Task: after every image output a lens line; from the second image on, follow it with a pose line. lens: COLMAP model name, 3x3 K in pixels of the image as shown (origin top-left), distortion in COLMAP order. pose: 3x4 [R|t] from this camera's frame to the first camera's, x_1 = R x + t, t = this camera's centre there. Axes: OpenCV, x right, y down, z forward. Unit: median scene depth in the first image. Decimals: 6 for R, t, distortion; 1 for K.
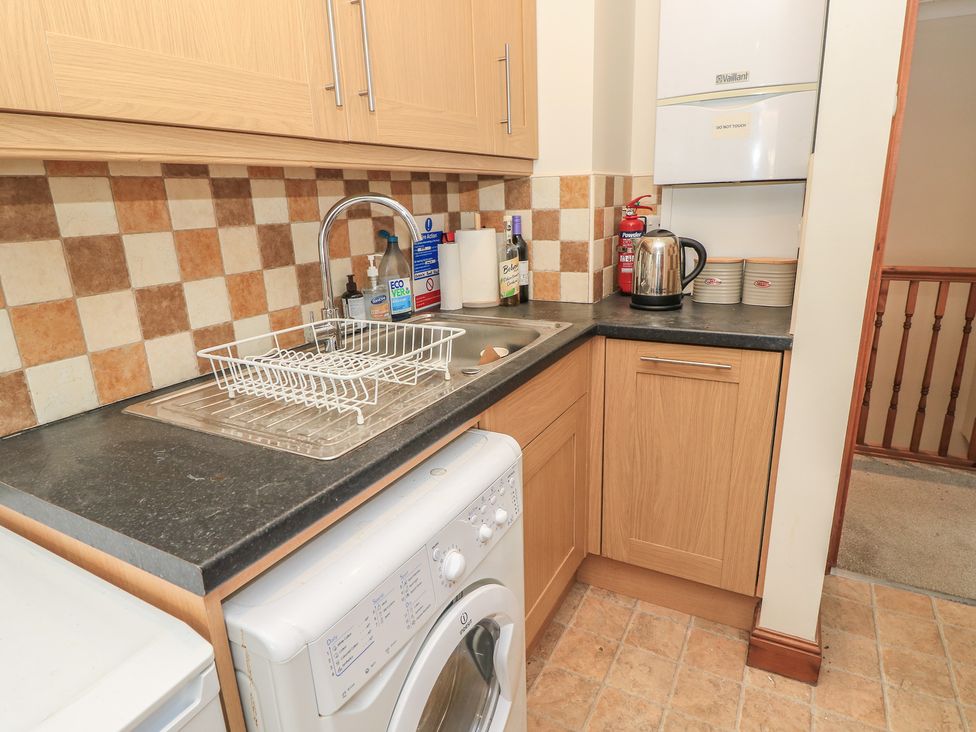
lens RADIAL K [[569.5, 0, 492.6], [0, 569.5, 366.4], [0, 0, 1]] dist [0.001631, -0.014454]
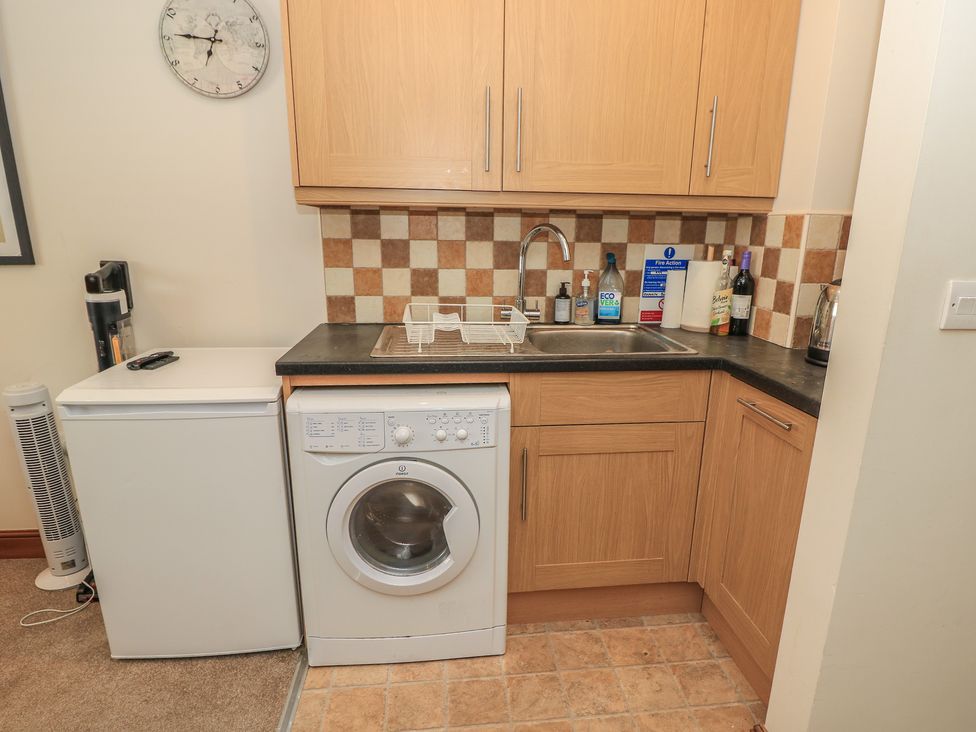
lens RADIAL K [[564.6, 0, 516.5], [0, 564.6, 382.9], [0, 0, 1]] dist [-0.011430, -0.003383]
pose [[0.585511, 0.253864, -0.769889, 0.926097], [-0.262627, 0.957884, 0.116123, -0.064531], [0.766945, 0.134203, 0.627524, 0.100699]]
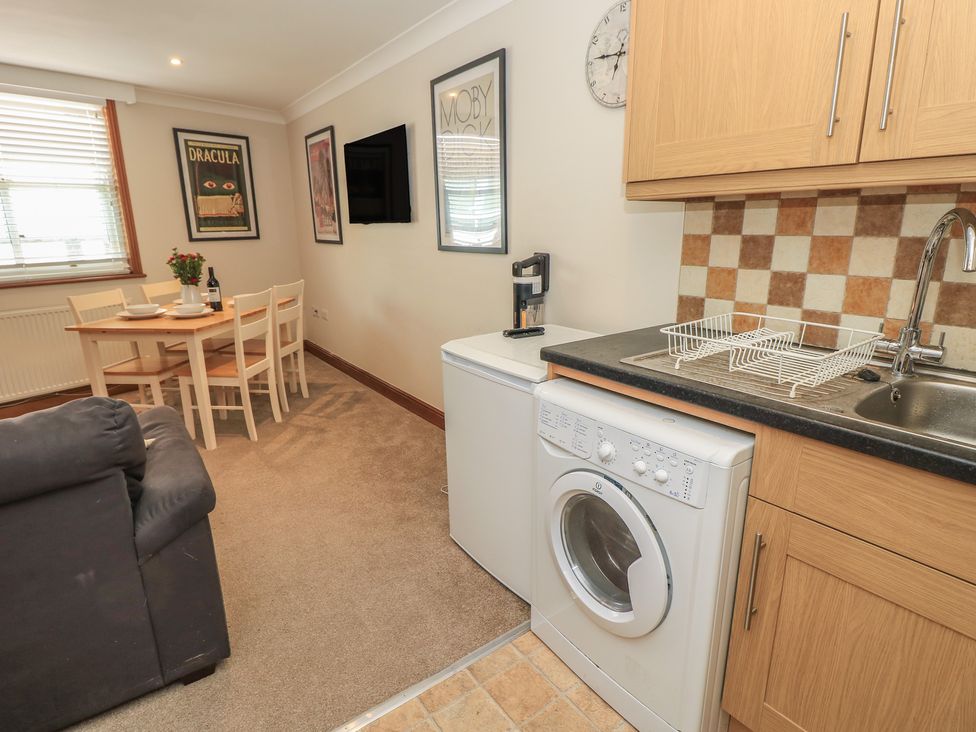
lens RADIAL K [[536.6, 0, 484.1], [0, 536.6, 367.3], [0, 0, 1]] dist [0.000809, -0.016632]
pose [[-0.440417, 0.268004, -0.856859, 0.841277], [-0.224070, 0.891390, 0.393974, -0.242904], [0.869383, 0.365509, -0.332531, 0.722825]]
